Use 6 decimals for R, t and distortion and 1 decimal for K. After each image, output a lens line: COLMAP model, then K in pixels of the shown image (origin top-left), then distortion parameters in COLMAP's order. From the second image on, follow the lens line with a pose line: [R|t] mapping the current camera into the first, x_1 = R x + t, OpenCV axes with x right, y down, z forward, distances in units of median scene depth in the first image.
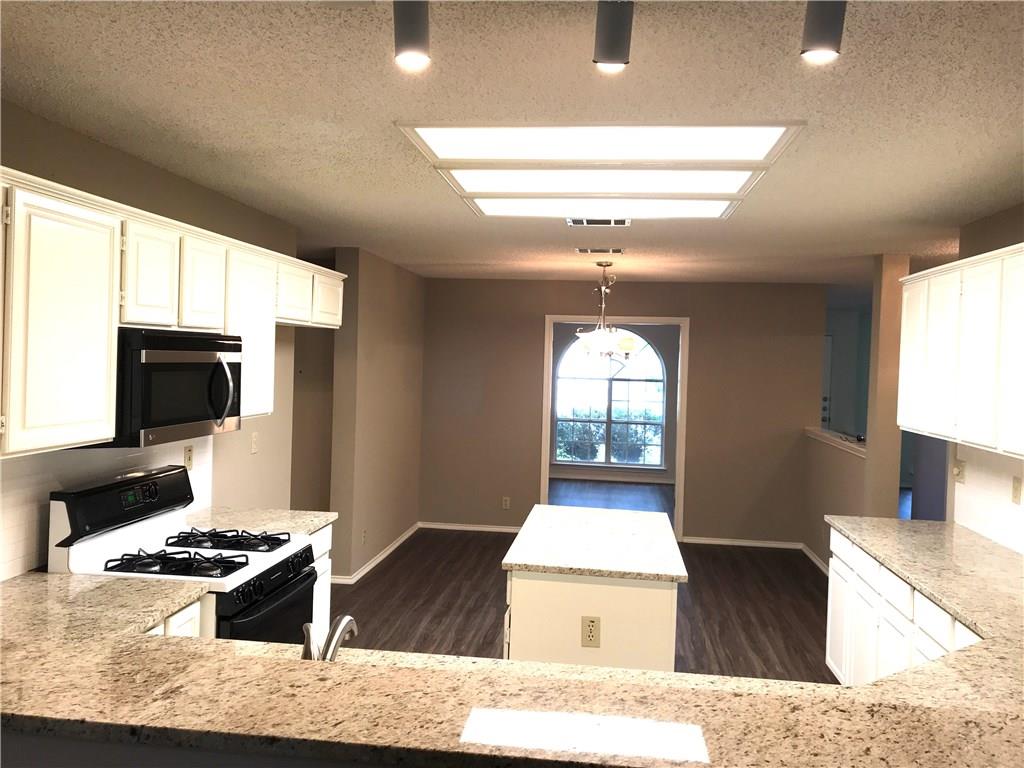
lens RADIAL K [[836.5, 0, 512.4], [0, 836.5, 380.6], [0, 0, 1]] dist [0.016062, 0.003956]
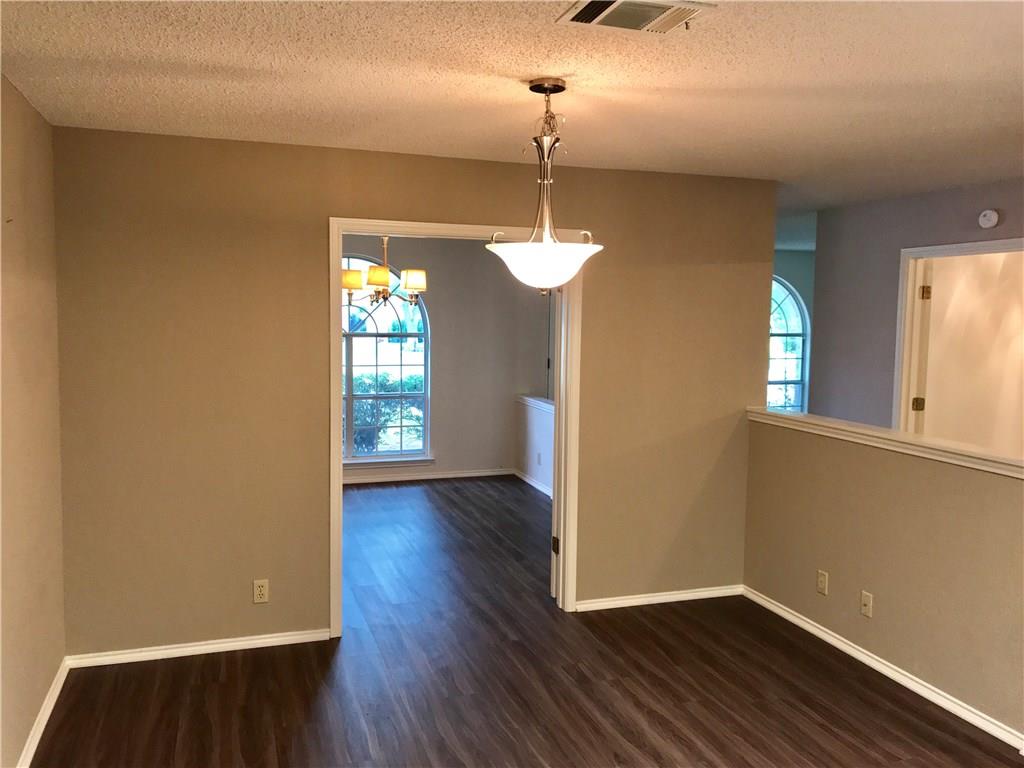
lens RADIAL K [[836.5, 0, 512.4], [0, 836.5, 380.6], [0, 0, 1]] dist [0.016062, 0.003956]
pose [[0.901459, -0.049972, 0.429970, -0.210632], [0.022597, 0.997392, 0.068542, -0.030436], [-0.432274, -0.052072, 0.900238, 1.213374]]
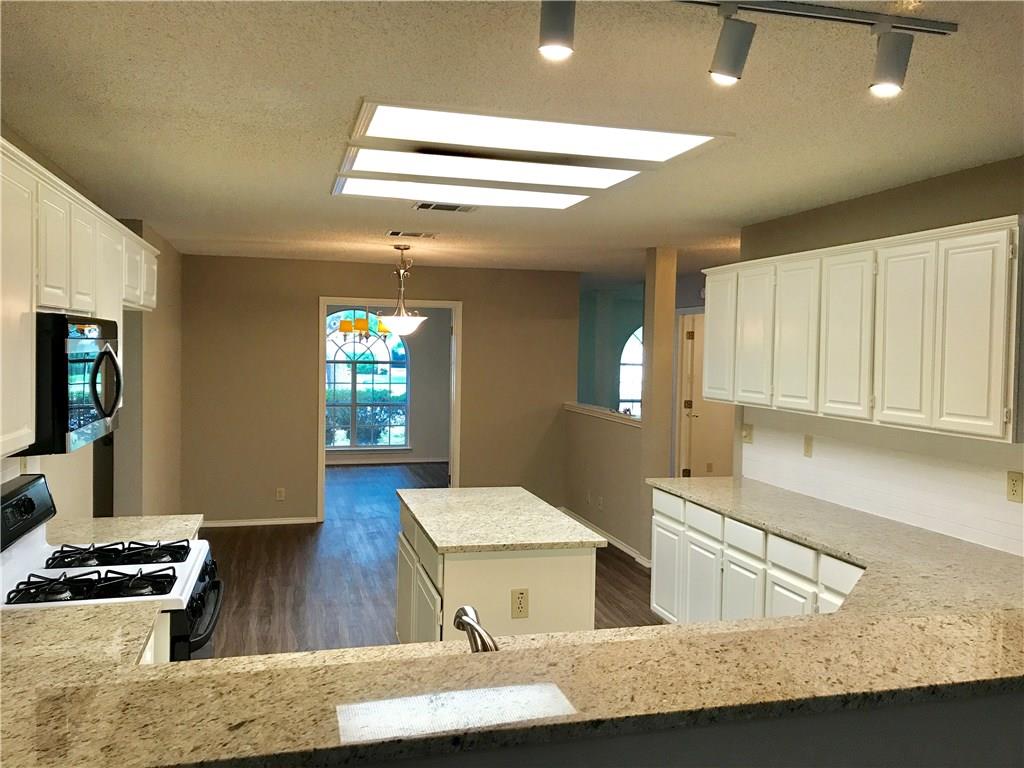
lens RADIAL K [[832.5, 0, 511.5], [0, 832.5, 380.9], [0, 0, 1]] dist [0.021410, -0.002902]
pose [[0.926317, -0.027521, 0.375740, -0.299693], [0.019015, 0.999473, 0.026328, -0.006053], [-0.376266, -0.017243, 0.926351, 0.043170]]
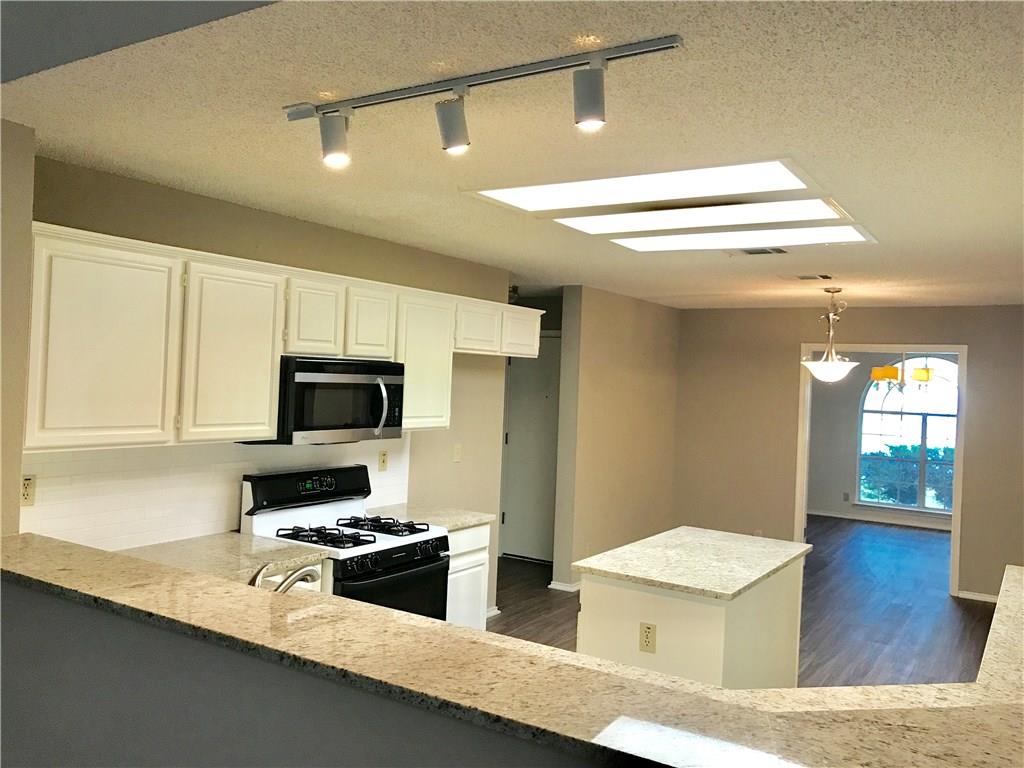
lens RADIAL K [[839.5, 0, 512.9], [0, 839.5, 381.7], [0, 0, 1]] dist [0.048620, -0.073041]
pose [[0.901786, 0.008872, -0.432091, 0.400648], [-0.024625, 0.999220, -0.030876, 0.009971], [0.431480, 0.038484, 0.901301, -0.059639]]
